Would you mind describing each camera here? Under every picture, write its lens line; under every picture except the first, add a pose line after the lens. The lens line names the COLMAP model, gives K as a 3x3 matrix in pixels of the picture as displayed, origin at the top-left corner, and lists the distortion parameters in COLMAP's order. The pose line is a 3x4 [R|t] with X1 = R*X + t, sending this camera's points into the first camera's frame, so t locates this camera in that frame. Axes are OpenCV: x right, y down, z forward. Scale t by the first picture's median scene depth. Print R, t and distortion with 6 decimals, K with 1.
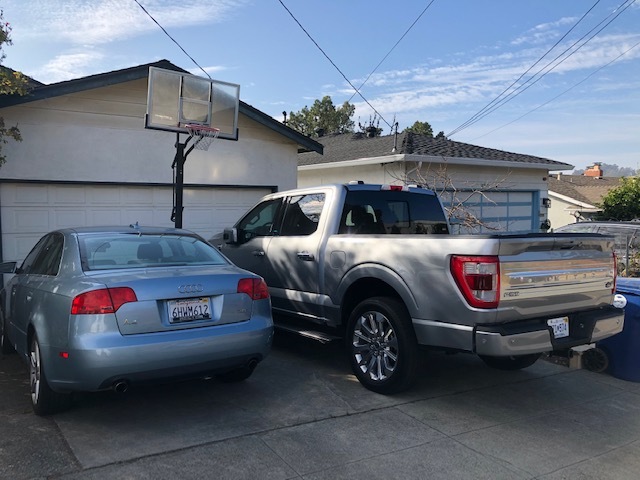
lens RADIAL K [[526.0, 0, 320.8], [0, 526.0, 239.8], [0, 0, 1]] dist [-0.005446, 0.005929]
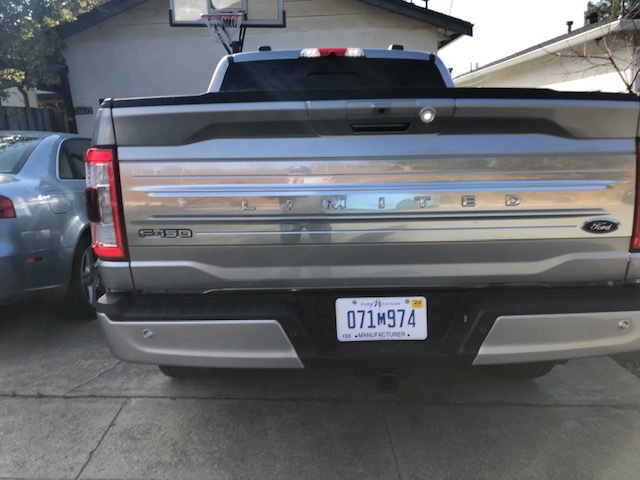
lens RADIAL K [[526.0, 0, 319.6], [0, 526.0, 240.5], [0, 0, 1]] dist [-0.005446, 0.005929]
pose [[0.831290, 0.064480, -0.552086, 0.374407], [0.013969, 0.990511, 0.136719, 0.025686], [0.555663, -0.121366, 0.822502, 0.362821]]
